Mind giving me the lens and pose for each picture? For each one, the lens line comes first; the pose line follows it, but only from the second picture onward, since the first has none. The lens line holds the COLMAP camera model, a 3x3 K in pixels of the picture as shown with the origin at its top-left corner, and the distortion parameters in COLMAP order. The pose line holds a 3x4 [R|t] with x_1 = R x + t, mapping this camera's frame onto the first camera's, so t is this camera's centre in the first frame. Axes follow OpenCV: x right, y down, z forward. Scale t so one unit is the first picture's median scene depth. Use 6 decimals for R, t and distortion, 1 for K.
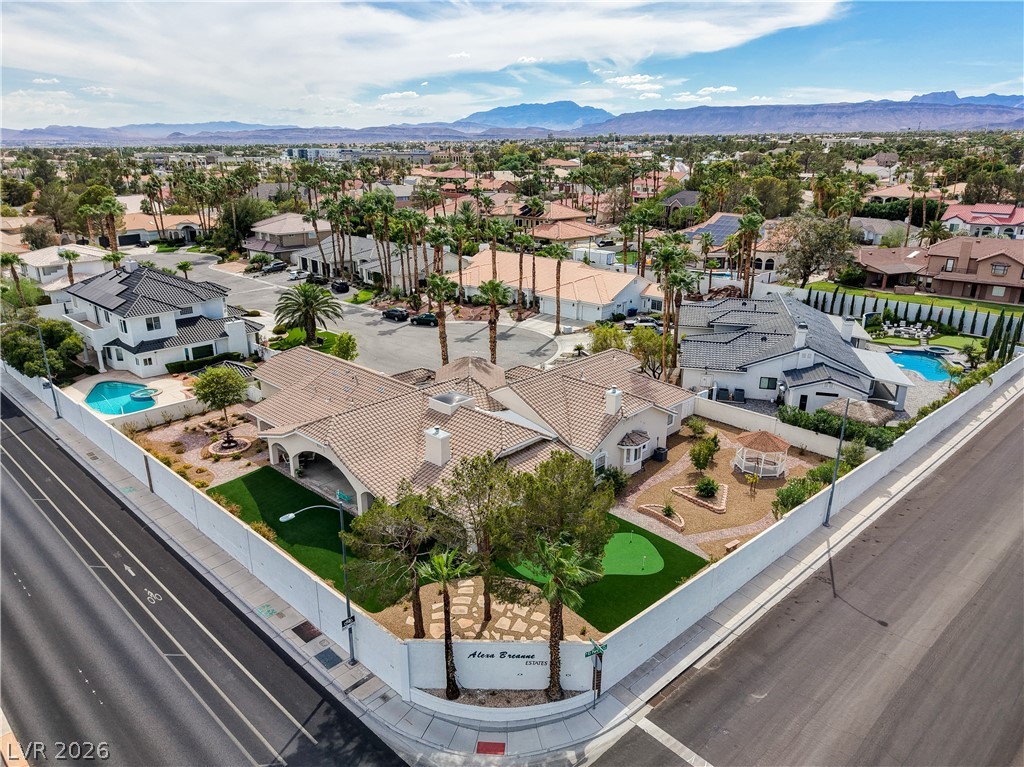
lens RADIAL K [[693.2, 0, 507.7], [0, 693.2, 376.3], [0, 0, 1]] dist [0.023022, -0.021466]
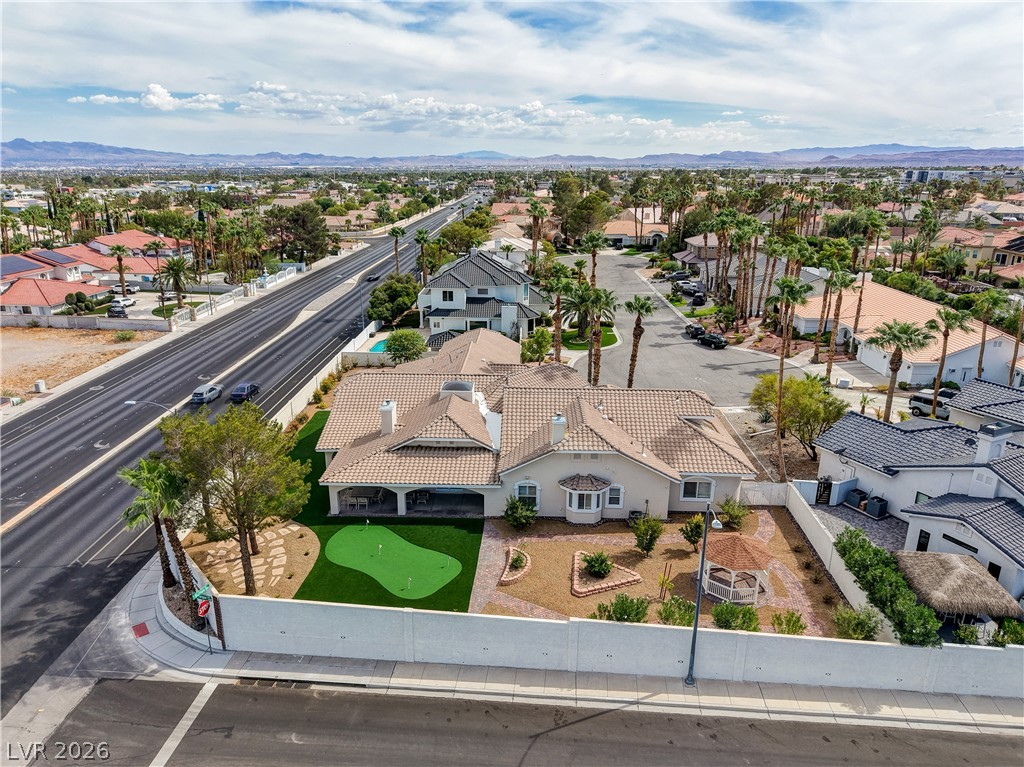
lens RADIAL K [[693.2, 0, 510.2], [0, 693.2, 364.6], [0, 0, 1]] dist [0.023022, -0.021466]
pose [[0.669596, 0.205372, -0.713767, 0.682315], [-0.237465, 0.969766, 0.056261, -0.074776], [0.703741, 0.131822, 0.698120, 0.321831]]
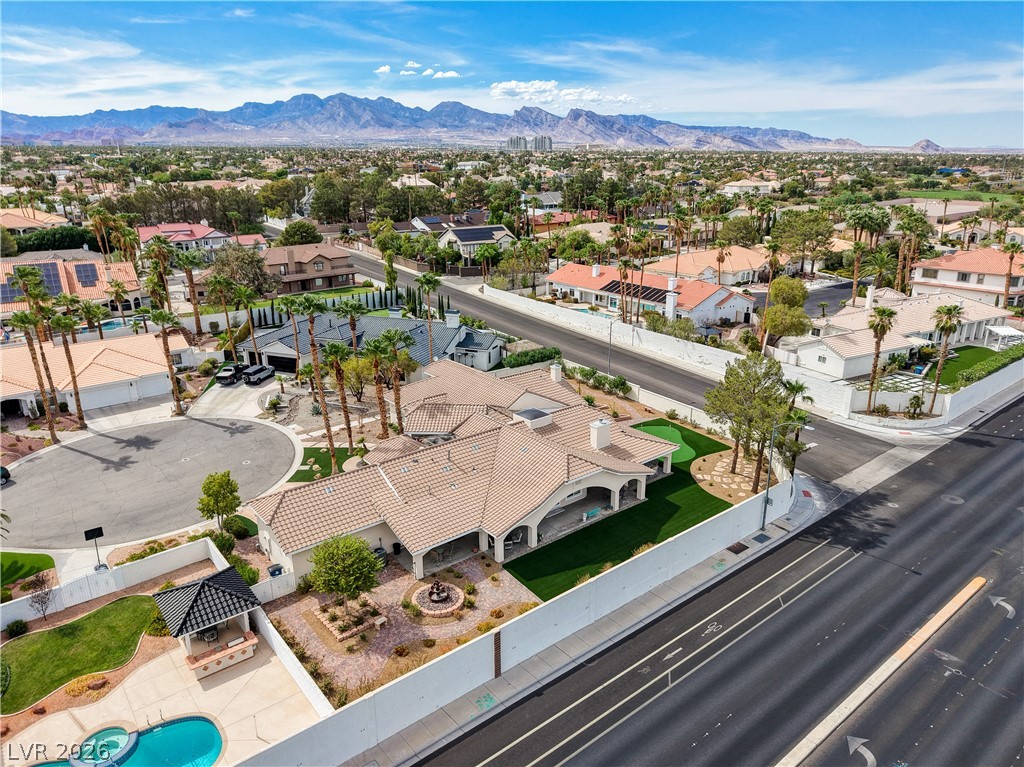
lens RADIAL K [[693.2, 0, 509.4], [0, 693.2, 374.8], [0, 0, 1]] dist [0.023022, -0.021466]
pose [[0.140842, -0.297583, 0.944250, -1.130025], [0.319631, 0.916351, 0.241116, -0.312952], [-0.937016, 0.267852, 0.224178, 0.738606]]
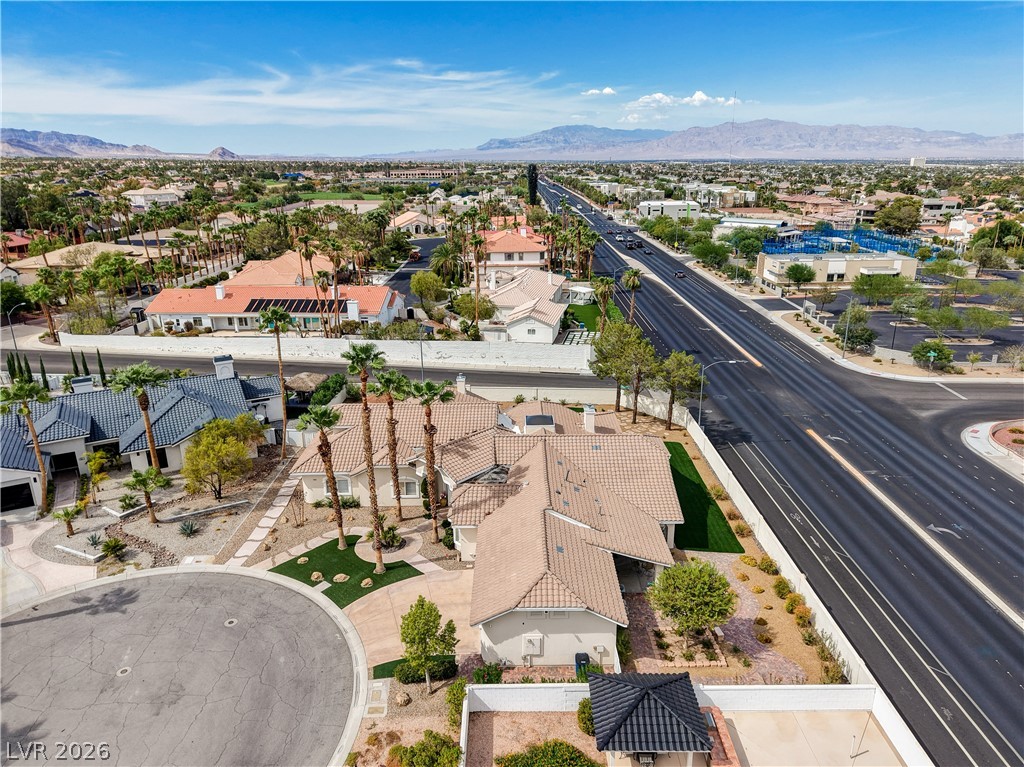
lens RADIAL K [[693.2, 0, 509.6], [0, 693.2, 386.8], [0, 0, 1]] dist [0.023022, -0.021466]
pose [[-0.683530, -0.223025, 0.695015, -0.802292], [0.238168, 0.831918, 0.501188, -0.580943], [-0.689973, 0.508107, -0.515524, 1.549316]]
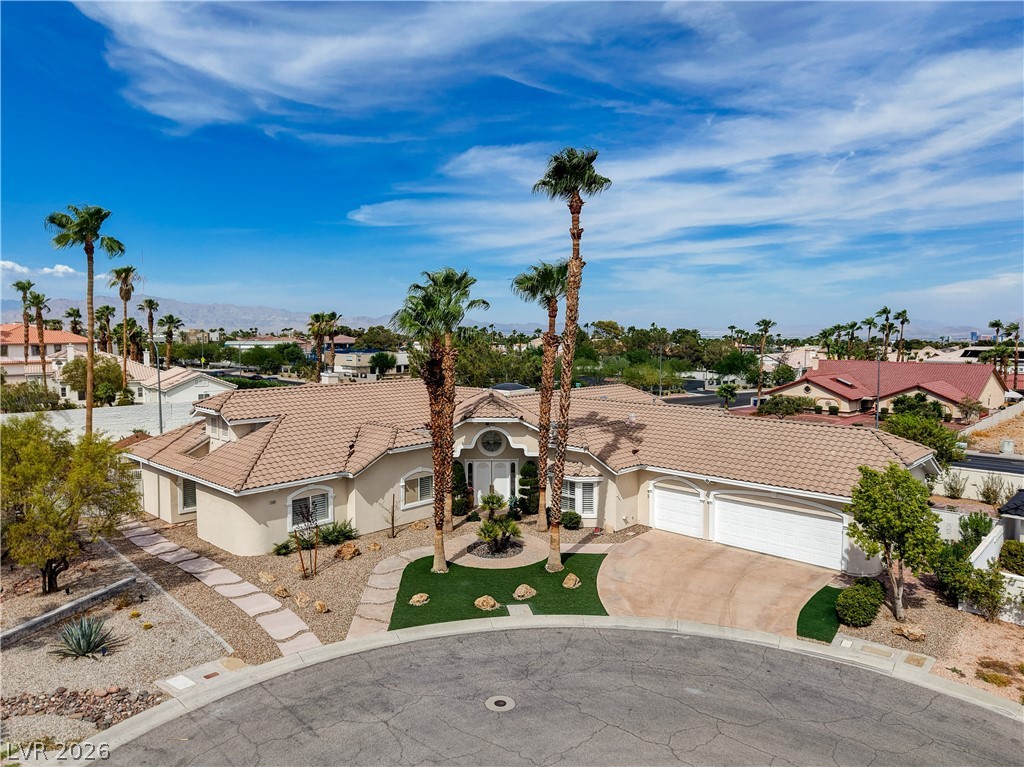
lens RADIAL K [[693.2, 0, 509.5], [0, 693.2, 362.6], [0, 0, 1]] dist [0.023022, -0.021466]
pose [[-0.999988, -0.004894, 0.000679, -0.079757], [-0.004328, 0.933966, 0.357336, -0.304247], [-0.002383, 0.357328, -0.933976, 1.757815]]
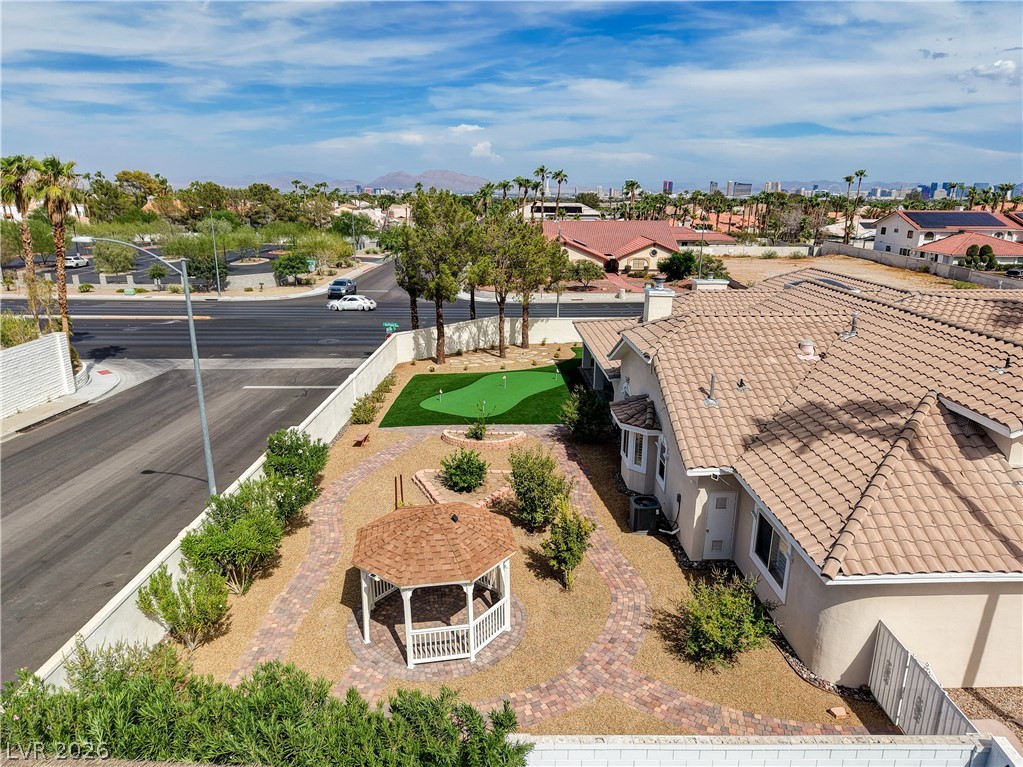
lens RADIAL K [[692.5, 0, 513.3], [0, 692.5, 381.0], [0, 0, 1]] dist [0.023022, -0.021466]
pose [[-0.695126, 0.185672, -0.694497, 0.545987], [-0.235517, 0.853937, 0.464029, -0.118320], [0.679214, 0.486124, -0.549865, 1.164999]]
